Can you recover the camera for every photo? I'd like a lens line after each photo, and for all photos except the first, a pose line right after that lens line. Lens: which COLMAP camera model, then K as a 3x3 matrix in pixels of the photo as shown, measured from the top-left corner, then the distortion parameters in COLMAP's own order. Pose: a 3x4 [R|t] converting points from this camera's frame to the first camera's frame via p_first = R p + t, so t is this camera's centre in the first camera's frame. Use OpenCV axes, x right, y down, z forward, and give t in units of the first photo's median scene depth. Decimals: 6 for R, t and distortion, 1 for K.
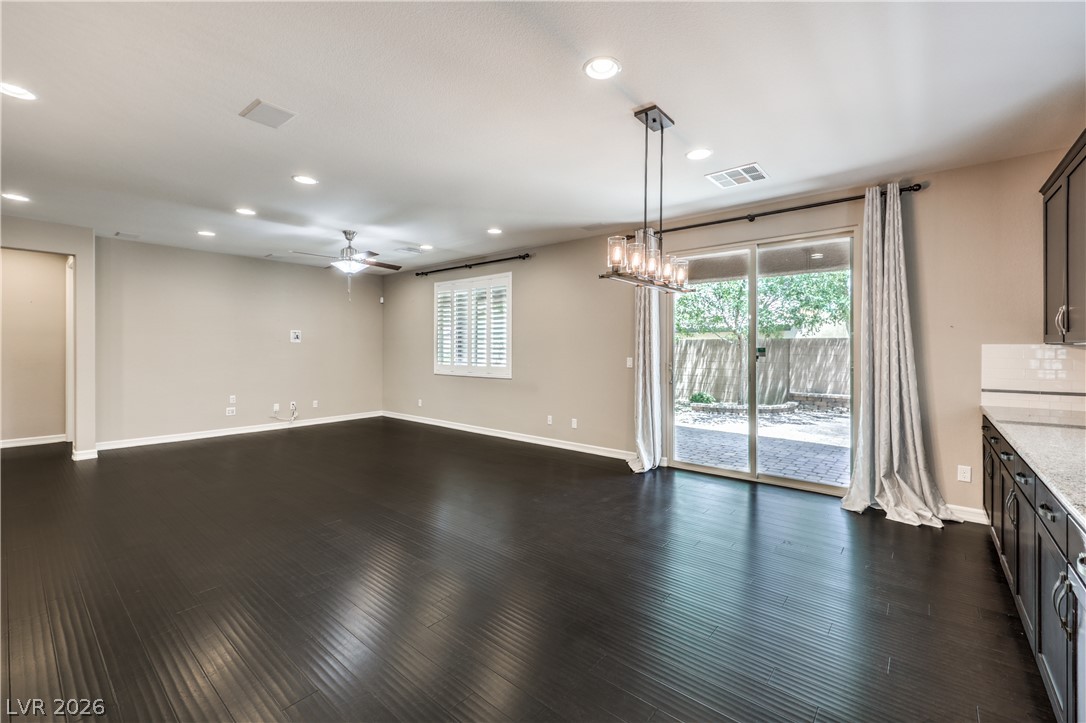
lens RADIAL K [[475.8, 0, 541.3], [0, 475.8, 350.8], [0, 0, 1]] dist [0.000312, -0.001005]
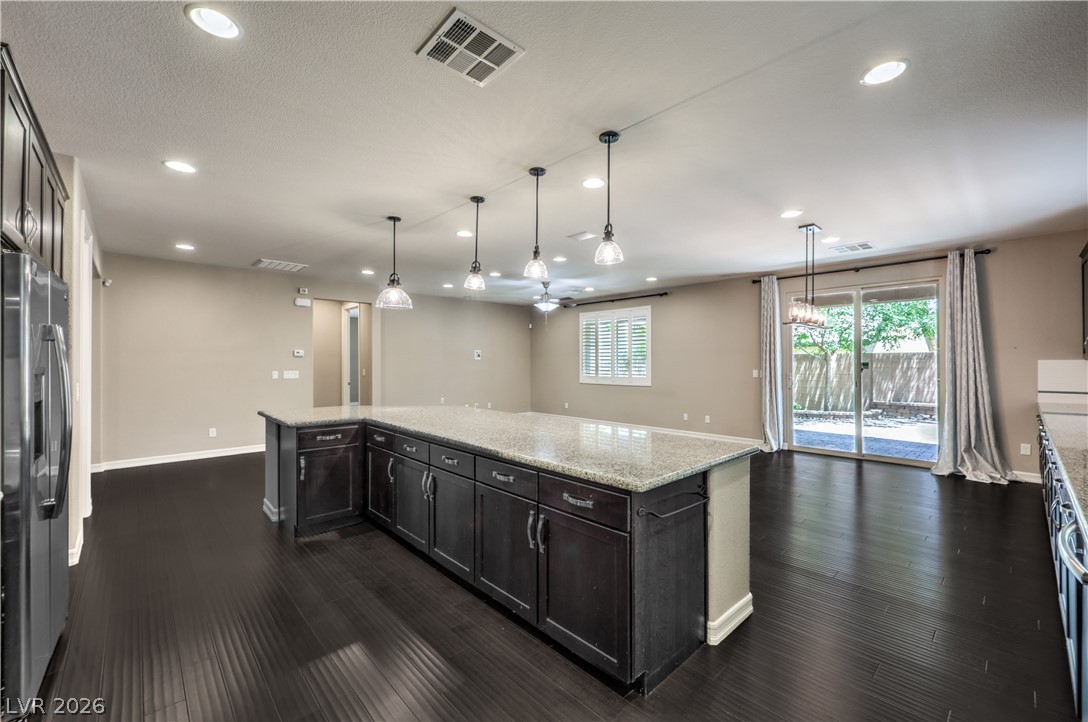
lens RADIAL K [[458.5, 0, 536.6], [0, 458.5, 362.2], [0, 0, 1]] dist [0.002165, -0.001158]
pose [[0.991430, -0.004542, -0.130561, -0.311266], [0.003854, 0.999977, -0.005522, -0.003777], [0.130583, 0.004972, 0.991425, -0.448427]]
